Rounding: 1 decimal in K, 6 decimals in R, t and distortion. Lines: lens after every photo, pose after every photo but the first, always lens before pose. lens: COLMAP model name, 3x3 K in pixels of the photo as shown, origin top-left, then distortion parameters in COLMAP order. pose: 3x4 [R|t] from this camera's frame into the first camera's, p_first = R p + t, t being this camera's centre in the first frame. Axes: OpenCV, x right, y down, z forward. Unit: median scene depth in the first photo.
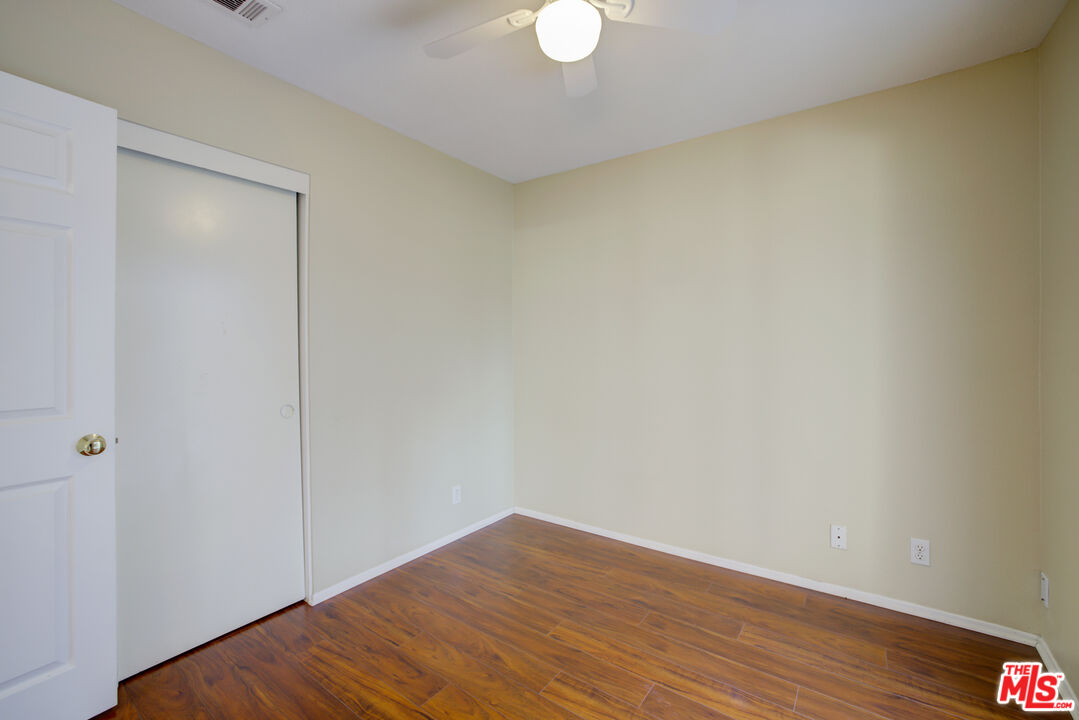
lens RADIAL K [[459.8, 0, 533.9], [0, 459.8, 351.3], [0, 0, 1]] dist [-0.028414, 0.005445]
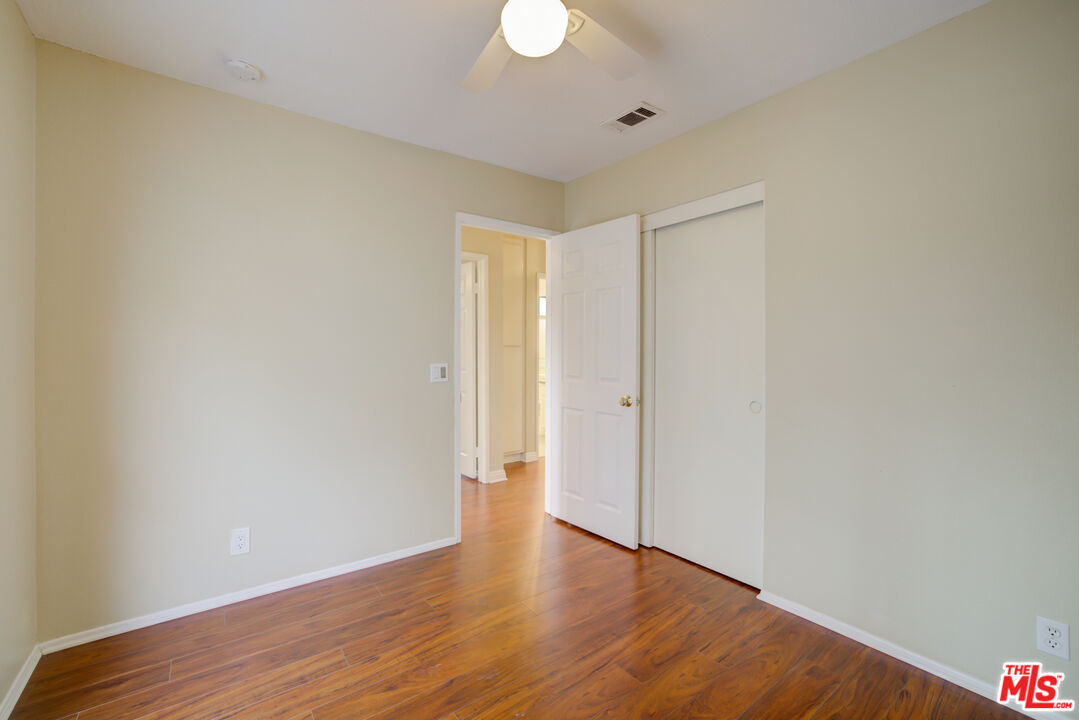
lens RADIAL K [[459.8, 0, 539.8], [0, 459.8, 352.7], [0, 0, 1]] dist [-0.028414, 0.005445]
pose [[-0.294750, 0.009052, -0.955532, 0.677801], [-0.003954, 0.999935, 0.010692, -0.007668], [0.955566, 0.006929, -0.294695, 0.874363]]
